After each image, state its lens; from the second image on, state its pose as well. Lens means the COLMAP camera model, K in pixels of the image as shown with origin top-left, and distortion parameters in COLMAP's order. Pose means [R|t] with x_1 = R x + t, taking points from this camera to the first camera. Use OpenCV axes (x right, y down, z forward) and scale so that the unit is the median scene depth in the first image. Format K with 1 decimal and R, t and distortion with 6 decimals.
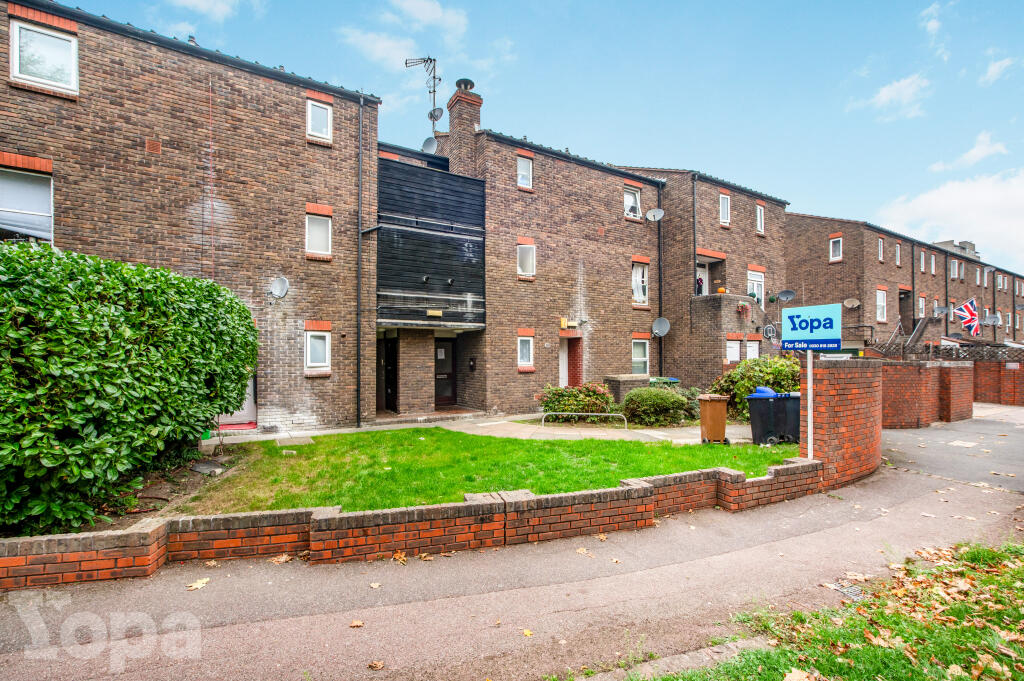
lens RADIAL K [[439.4, 0, 509.0], [0, 439.4, 334.5], [0, 0, 1]] dist [-0.018633, 0.013280]
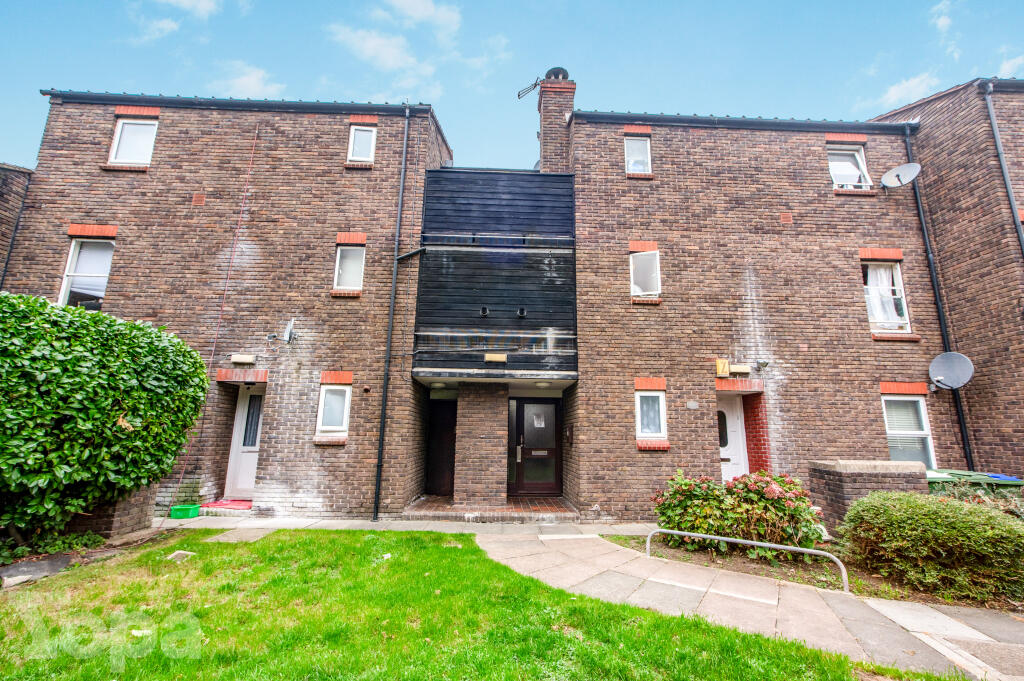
lens RADIAL K [[439.4, 0, 509.0], [0, 439.4, 334.5], [0, 0, 1]] dist [-0.018633, 0.013280]
pose [[0.877377, -0.092393, -0.470821, 0.182172], [0.006871, 0.983603, -0.180215, 0.041189], [0.479752, 0.154881, 0.863626, 0.400033]]
